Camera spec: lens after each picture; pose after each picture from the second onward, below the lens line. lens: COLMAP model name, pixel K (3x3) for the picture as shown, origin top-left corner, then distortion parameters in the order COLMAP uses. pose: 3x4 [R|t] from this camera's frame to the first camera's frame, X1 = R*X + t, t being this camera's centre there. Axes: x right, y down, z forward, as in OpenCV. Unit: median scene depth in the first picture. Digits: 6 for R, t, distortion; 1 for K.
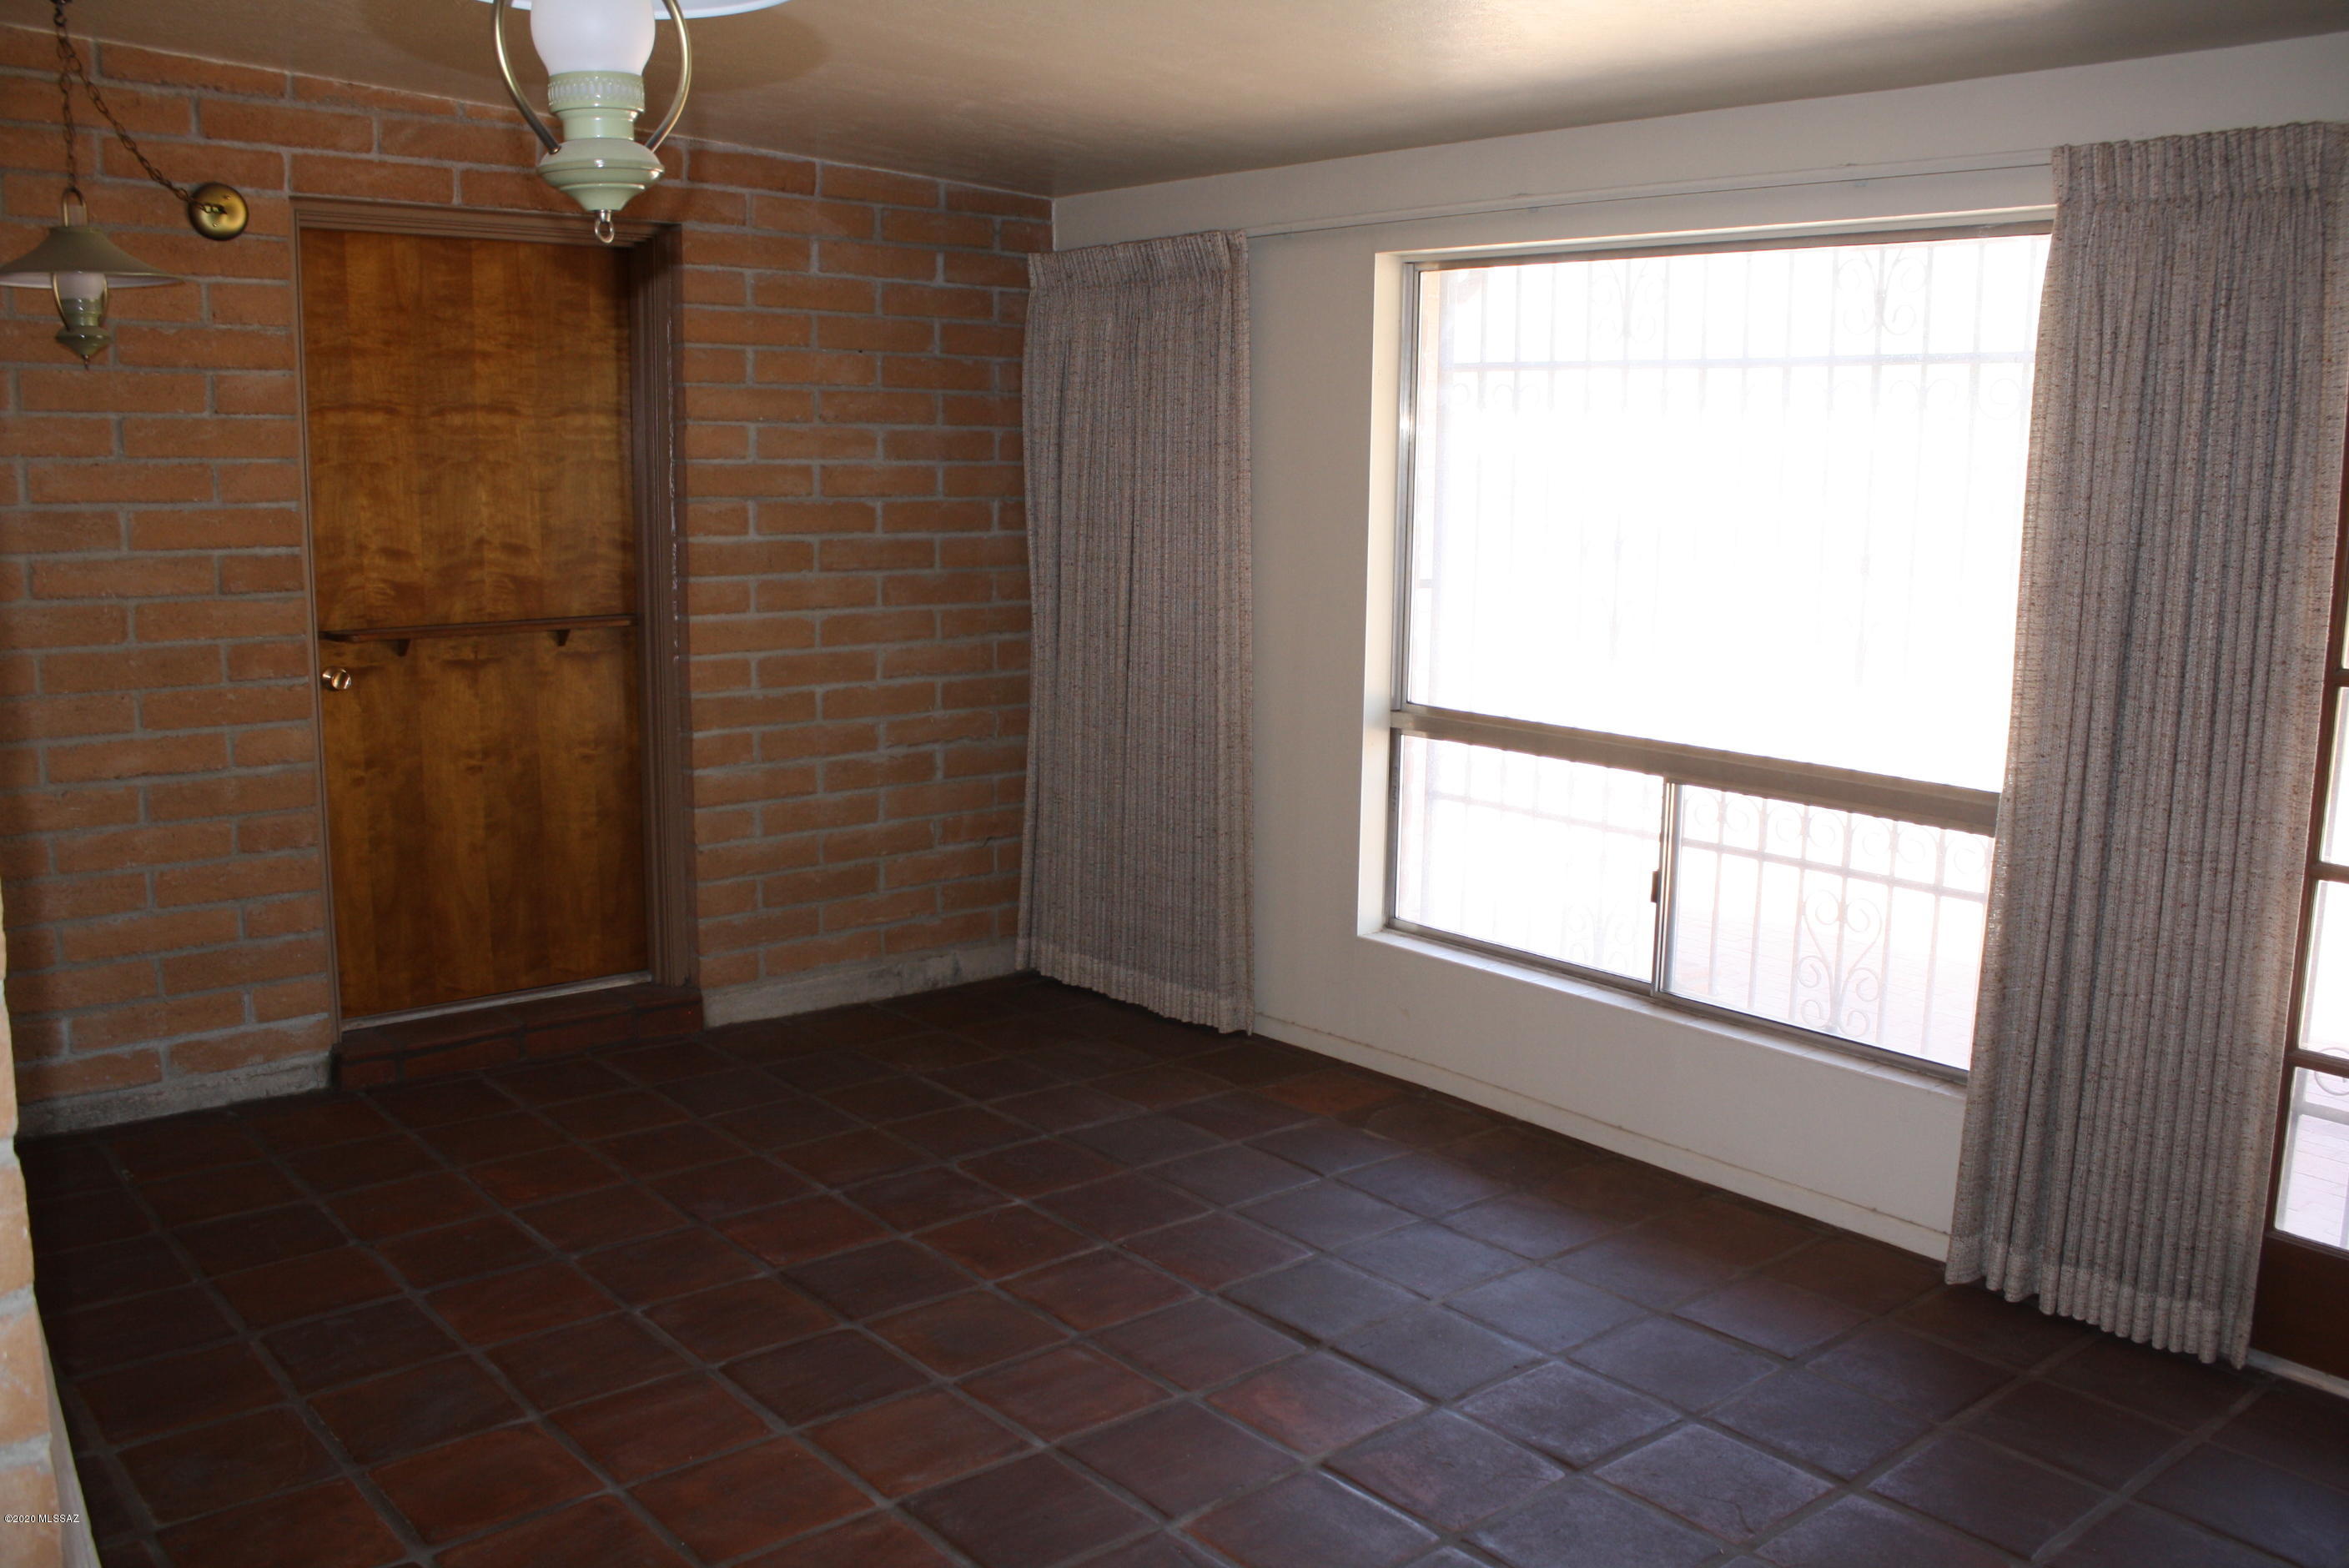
lens RADIAL K [[2011.7, 0, 1178.9], [0, 2011.7, 791.8], [0, 0, 1]] dist [-0.171481, 0.160428]
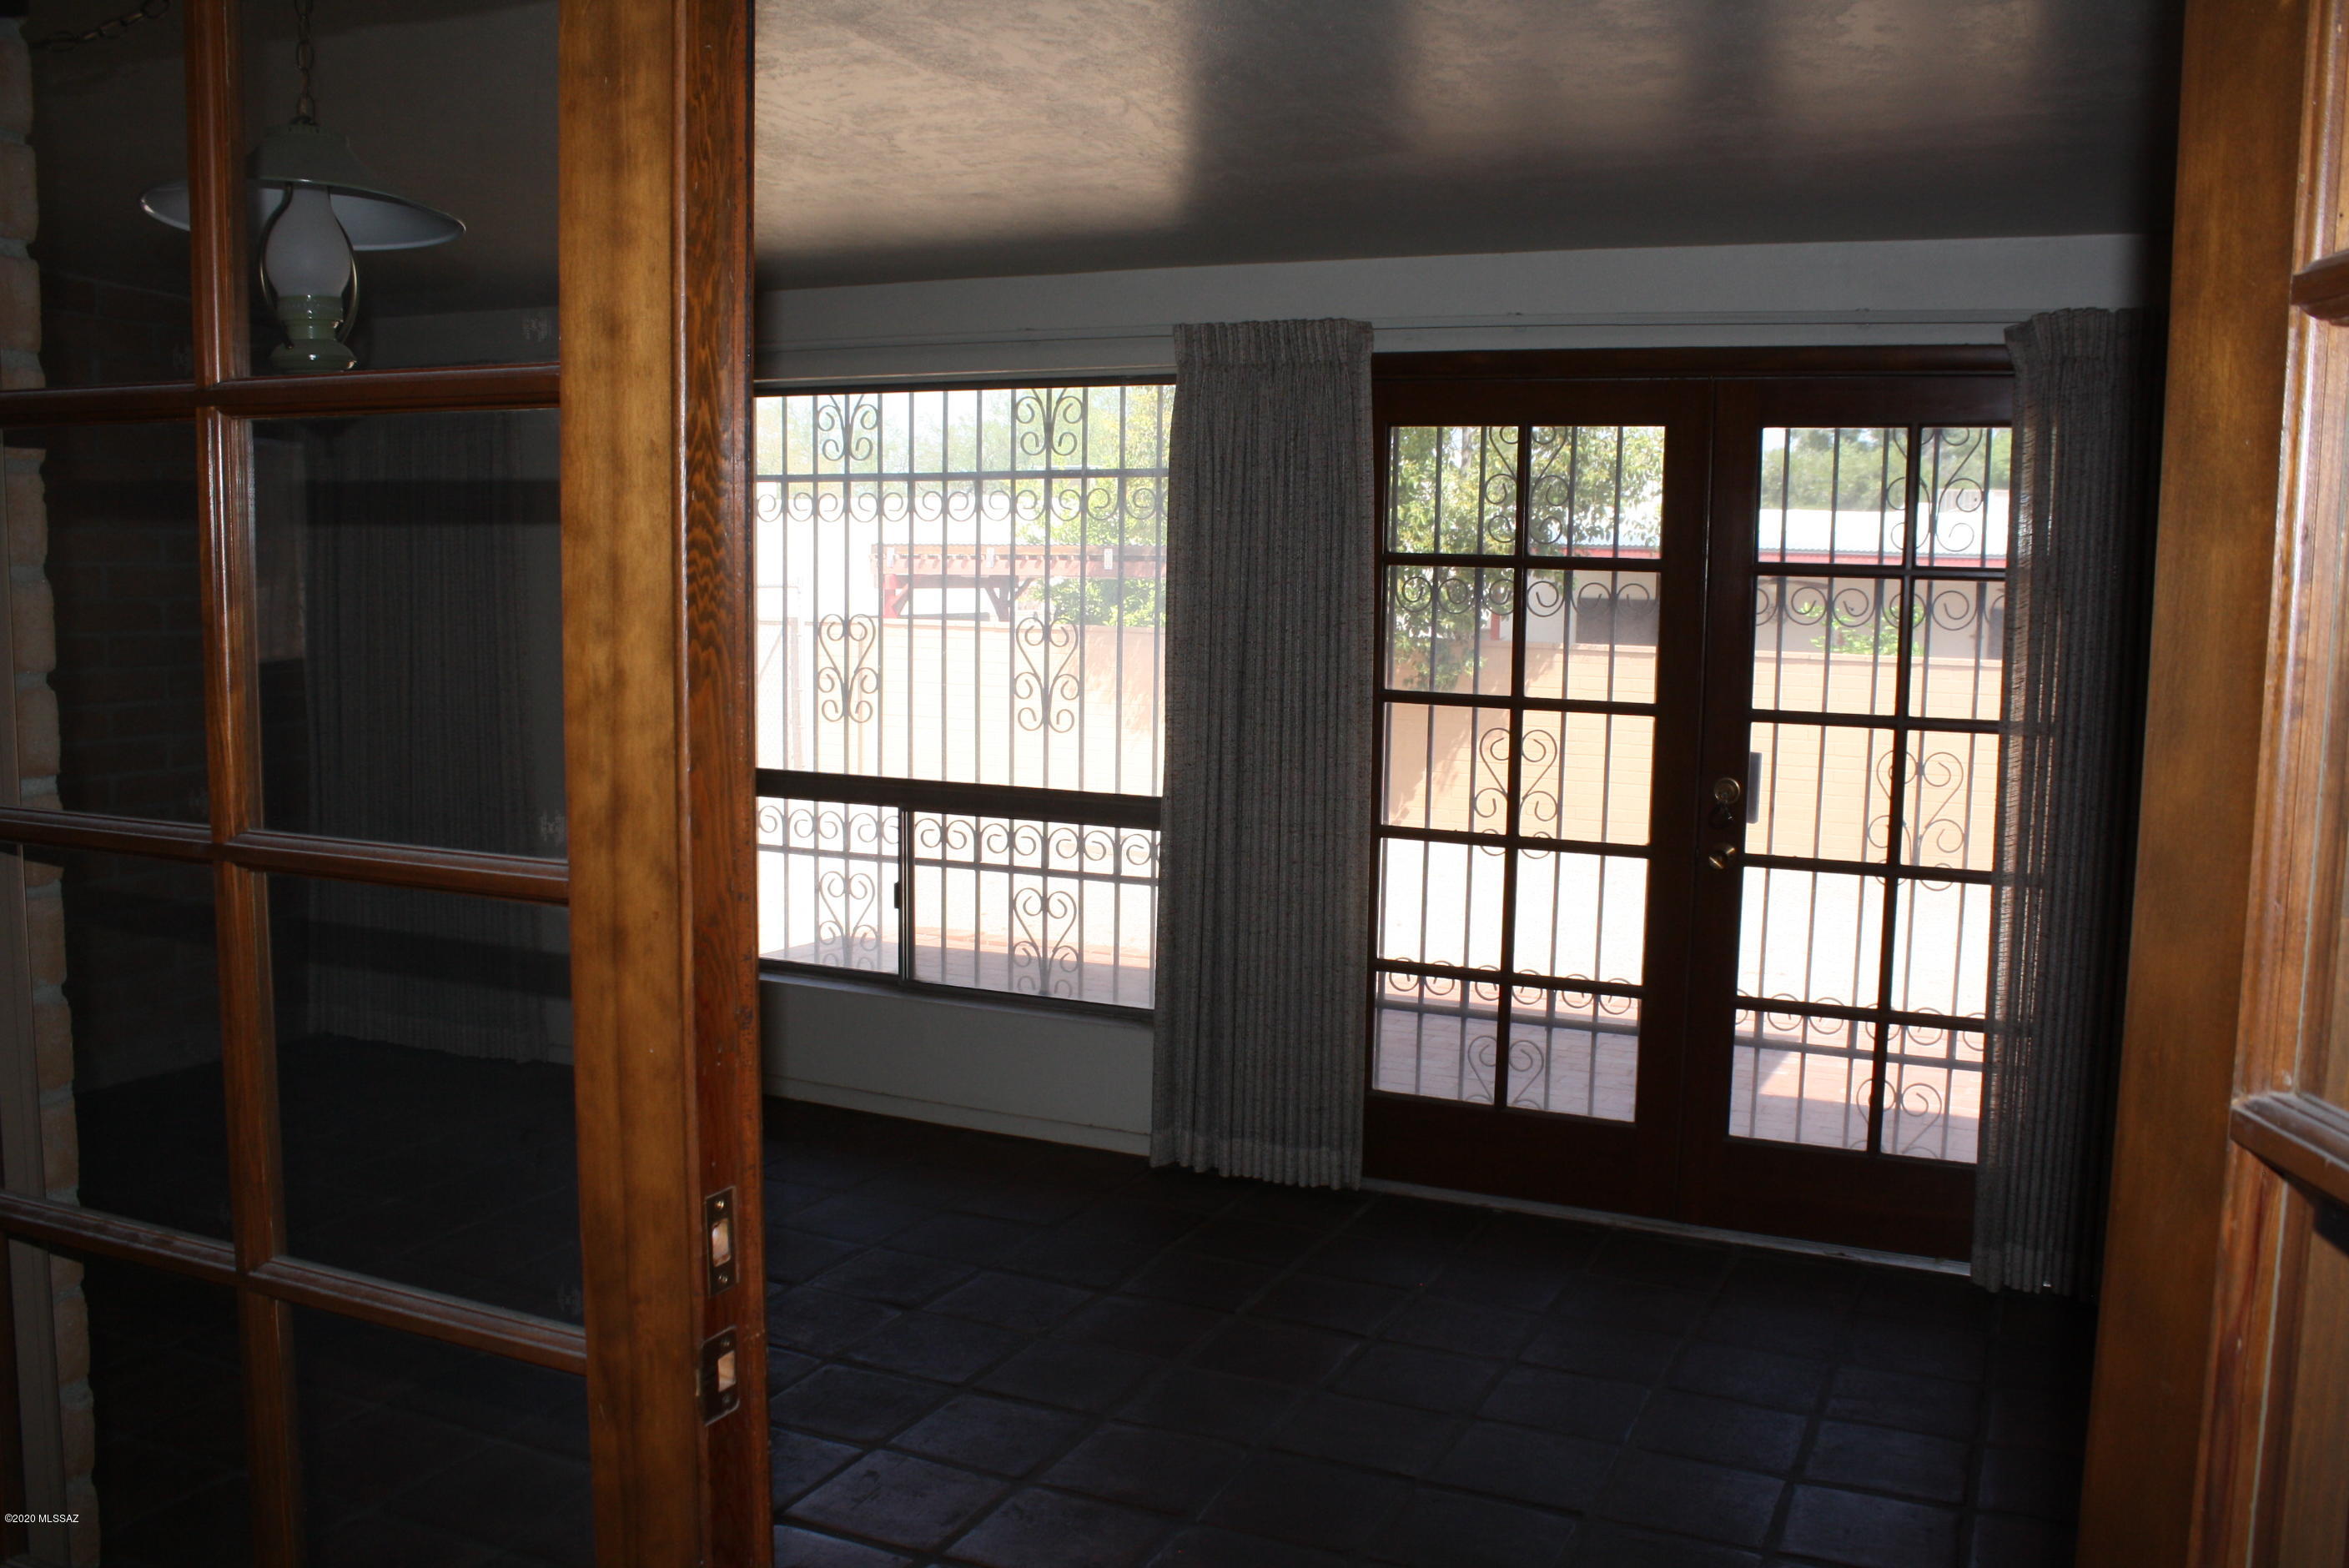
lens RADIAL K [[2011.7, 0, 1178.9], [0, 2011.7, 791.8], [0, 0, 1]] dist [-0.171481, 0.160428]
pose [[0.908464, -0.048395, 0.415153, -0.153795], [0.069001, 0.997010, -0.034771, 0.050851], [-0.412229, 0.060234, 0.909087, -0.279932]]
